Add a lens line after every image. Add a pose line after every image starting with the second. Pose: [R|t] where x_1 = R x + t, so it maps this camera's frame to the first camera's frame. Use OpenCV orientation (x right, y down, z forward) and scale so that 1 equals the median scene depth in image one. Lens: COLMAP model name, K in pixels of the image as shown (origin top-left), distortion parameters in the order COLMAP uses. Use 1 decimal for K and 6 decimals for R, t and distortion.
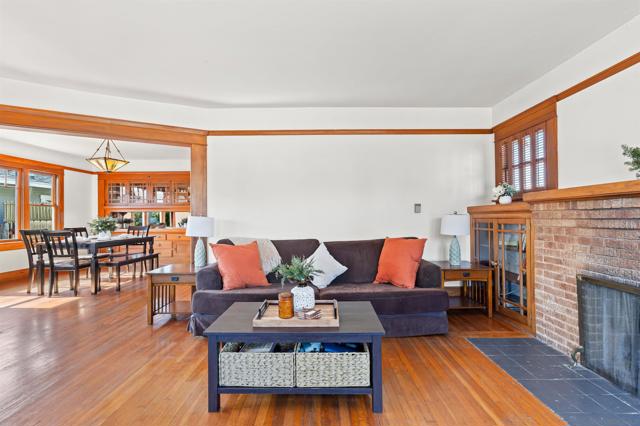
lens RADIAL K [[286.4, 0, 322.0], [0, 286.4, 212.7], [0, 0, 1]] dist [-0.001184, -0.000861]
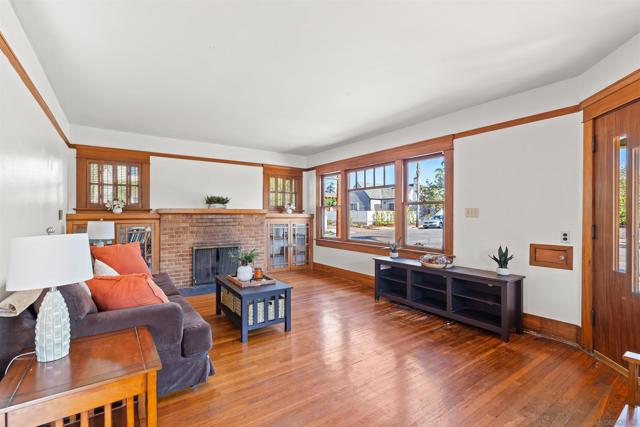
lens RADIAL K [[286.4, 0, 321.7], [0, 286.4, 216.0], [0, 0, 1]] dist [-0.001184, -0.000861]
pose [[-0.570621, 0.000570, 0.821214, -0.893483], [-0.009590, 0.999927, -0.007358, -0.014118], [-0.821158, -0.012074, -0.570573, 0.841037]]
